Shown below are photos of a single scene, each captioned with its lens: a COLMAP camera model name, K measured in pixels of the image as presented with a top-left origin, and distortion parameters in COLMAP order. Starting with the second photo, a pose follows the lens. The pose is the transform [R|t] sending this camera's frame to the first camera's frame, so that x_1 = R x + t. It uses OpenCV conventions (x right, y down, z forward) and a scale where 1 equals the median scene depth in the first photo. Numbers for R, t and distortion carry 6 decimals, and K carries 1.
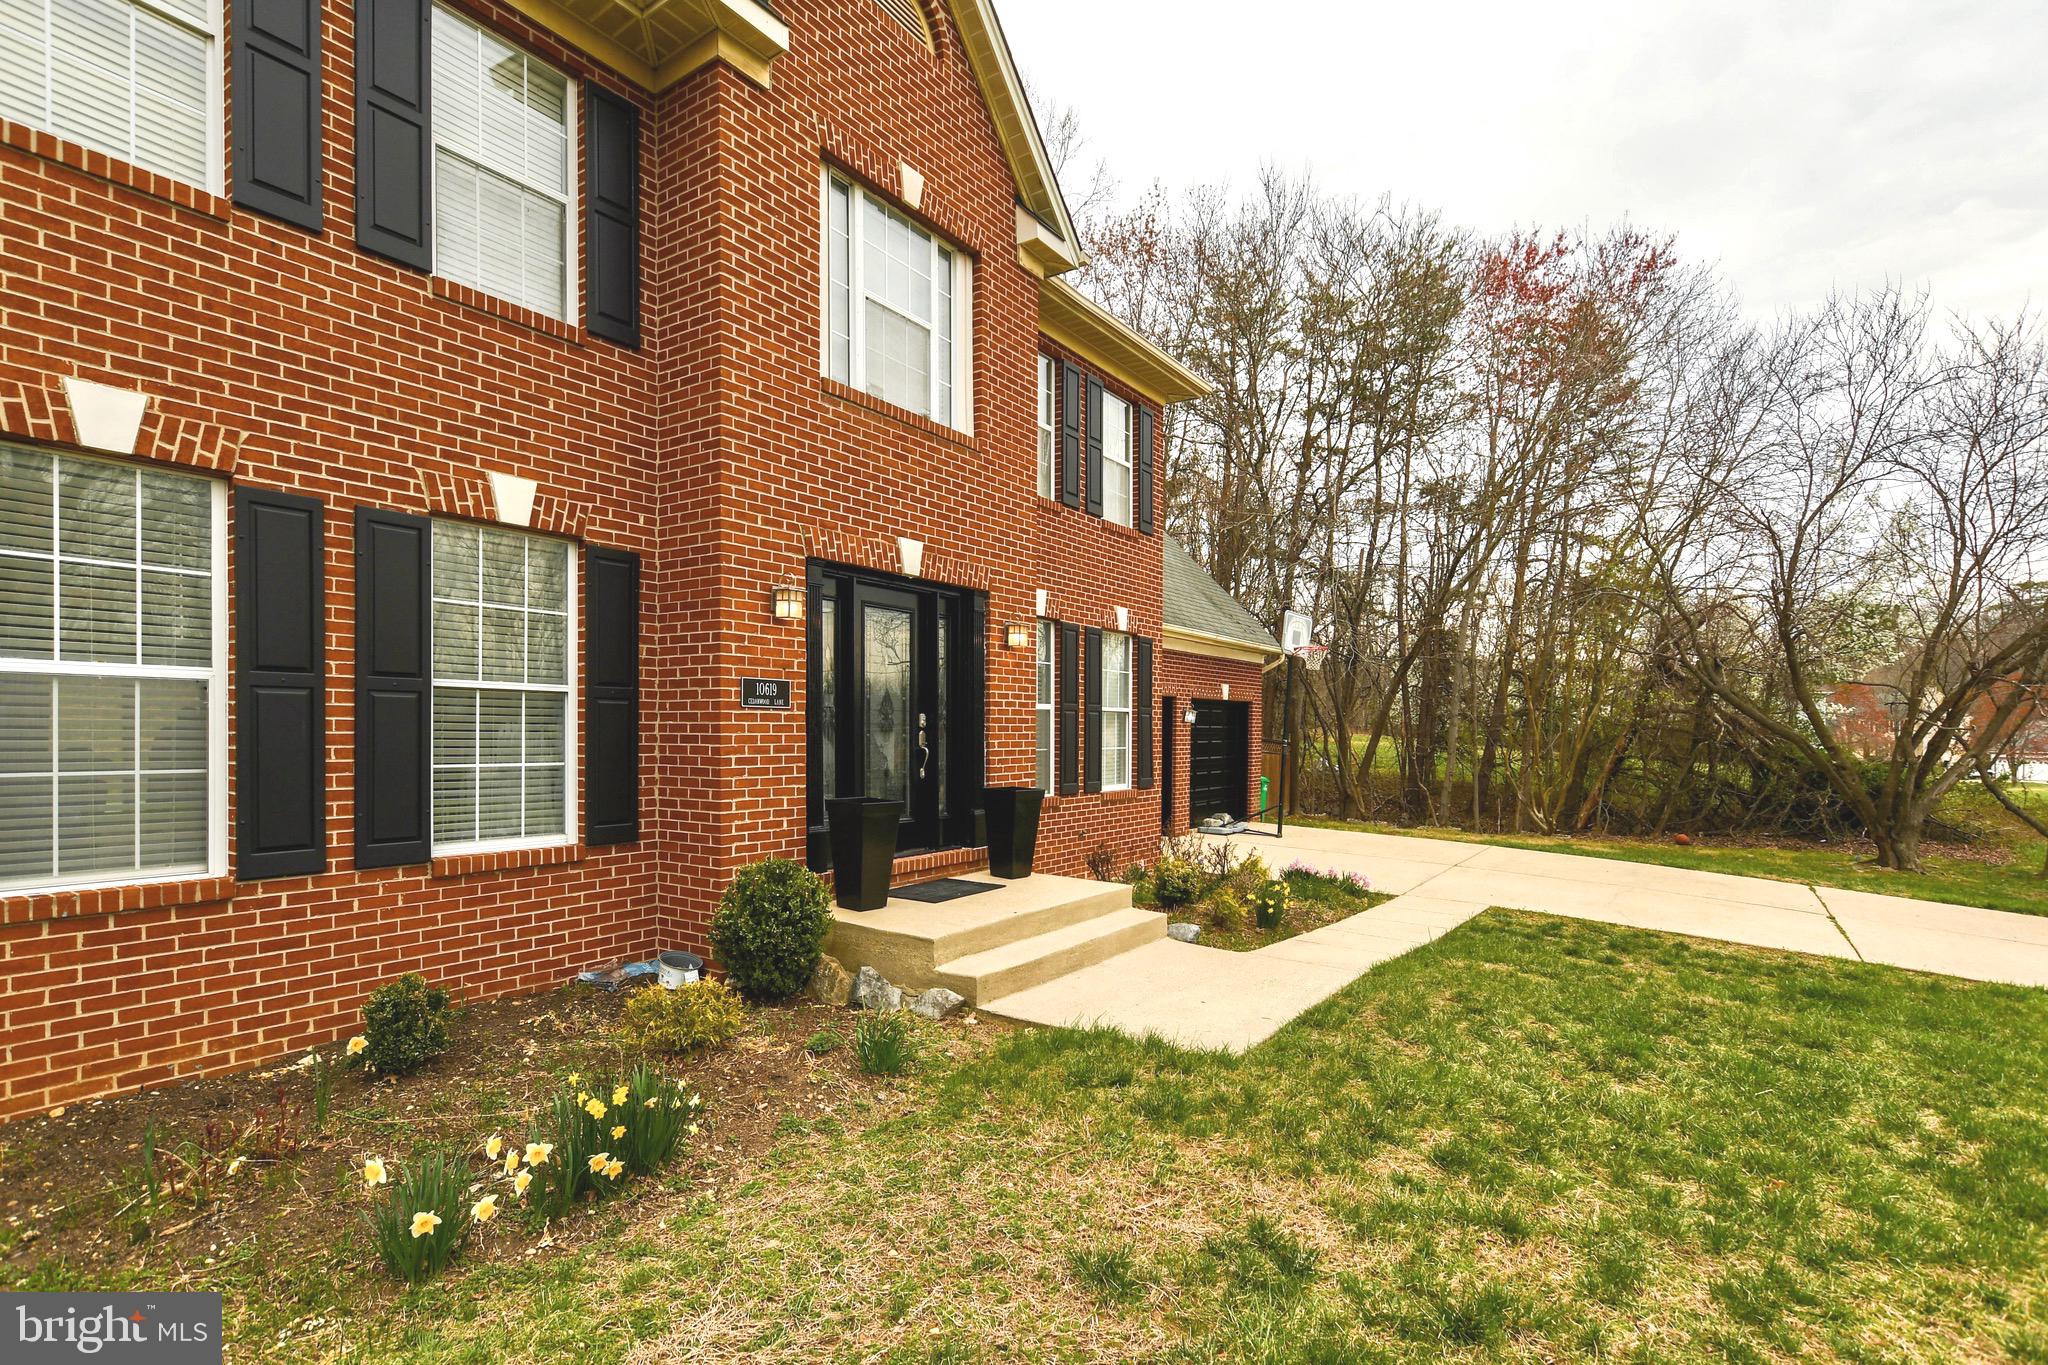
lens RADIAL K [[977.1, 0, 1012.1], [0, 977.1, 729.1], [0, 0, 1]] dist [0.020878, -0.001266]
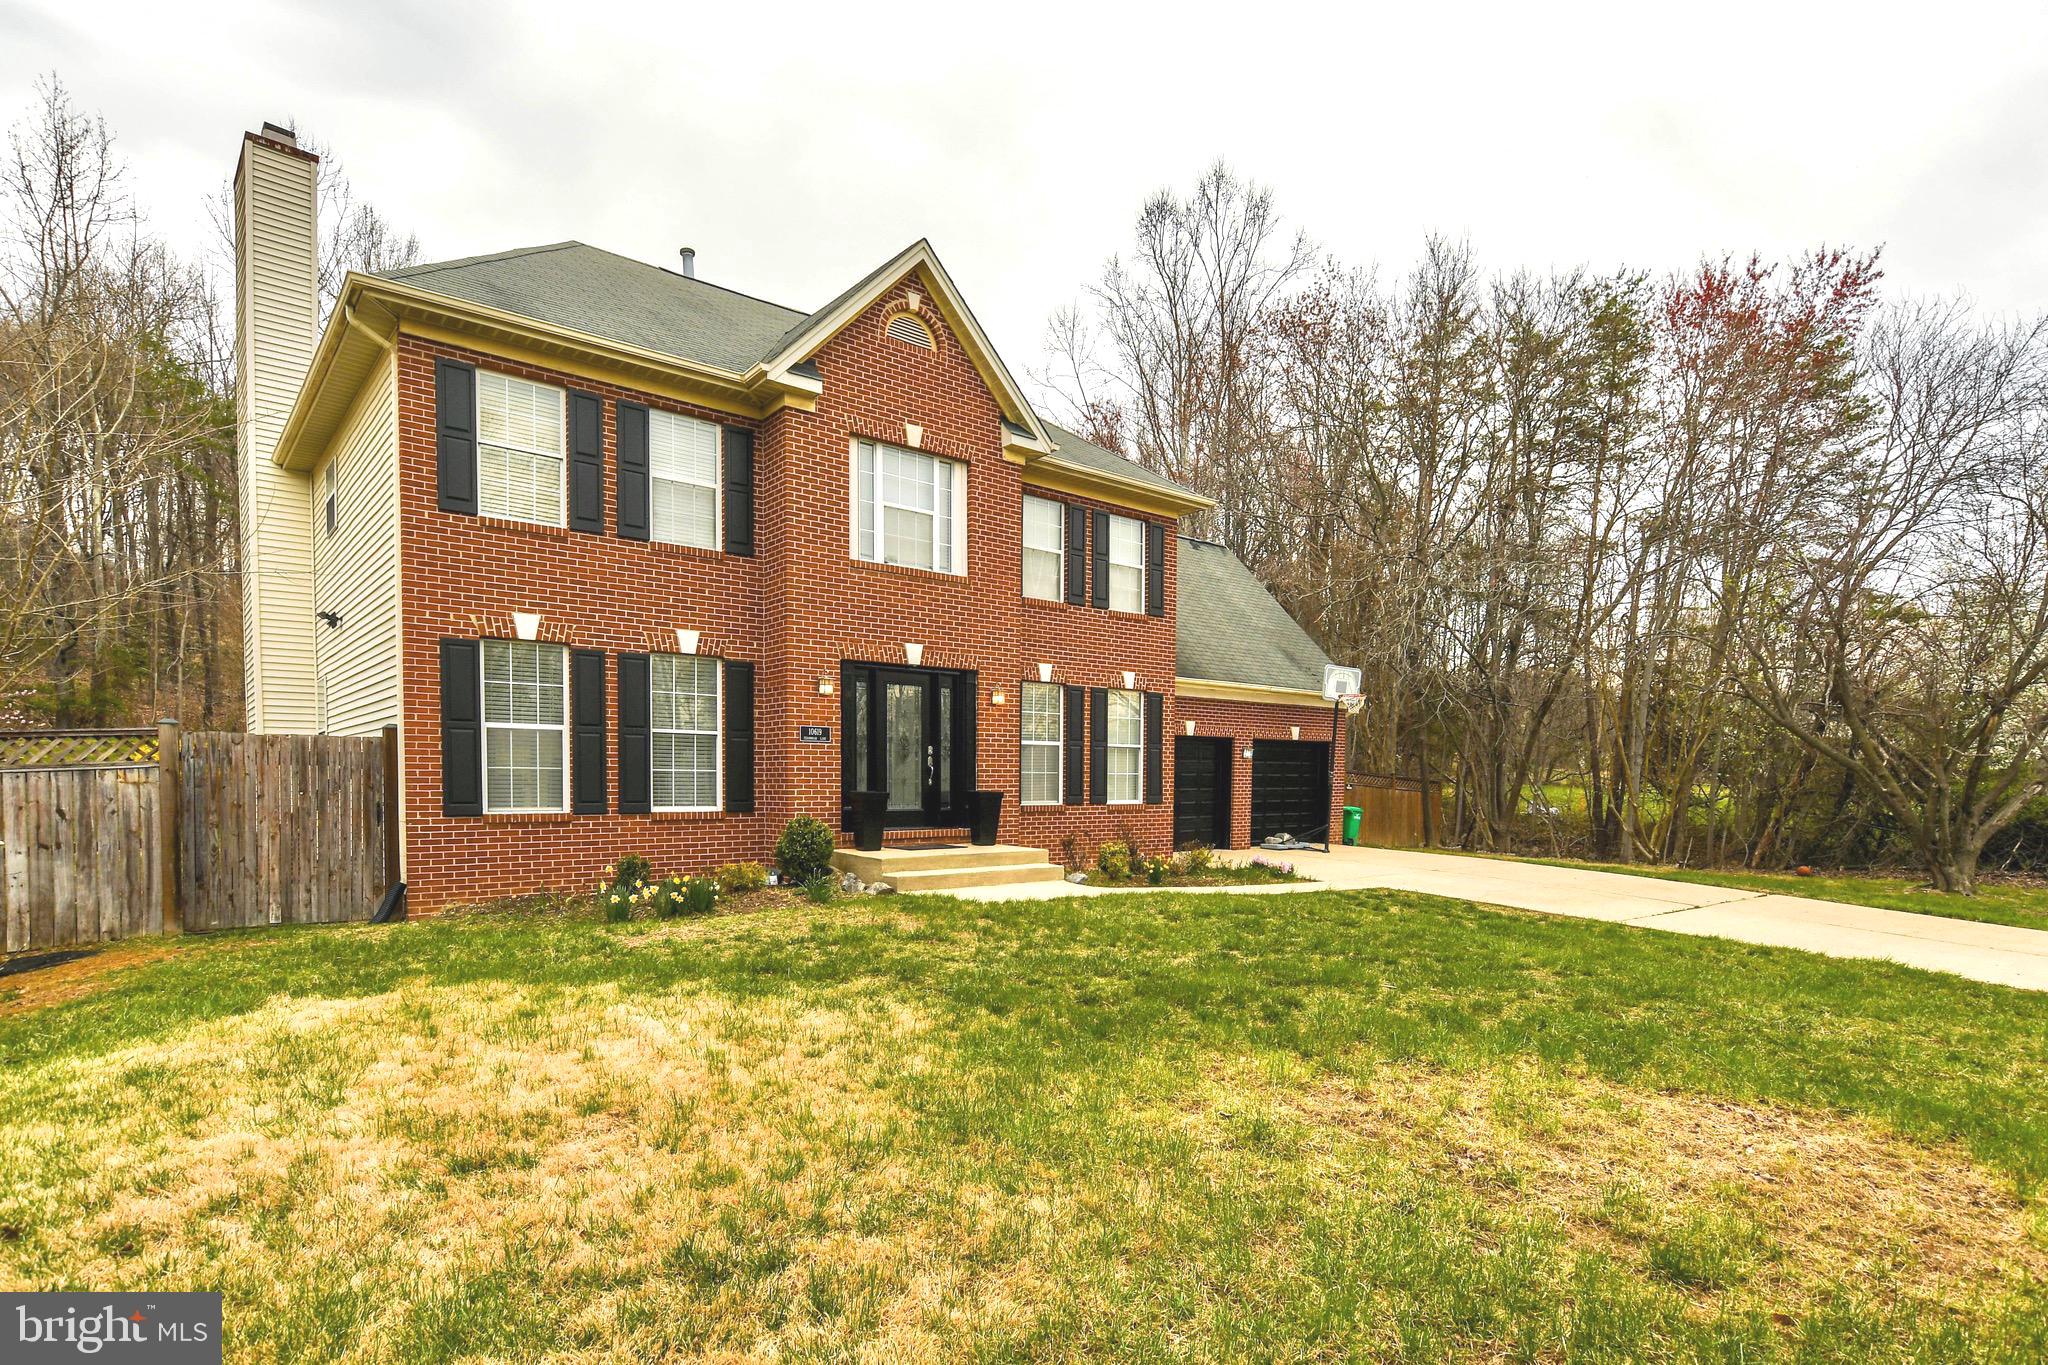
lens RADIAL K [[998.7, 0, 1044.3], [0, 998.7, 794.3], [0, 0, 1]] dist [0.020122, 0.001172]
pose [[0.966892, -0.000475, -0.255187, 0.614542], [0.003958, 0.999906, 0.013137, 0.051545], [0.255157, -0.013712, 0.966802, -0.691019]]
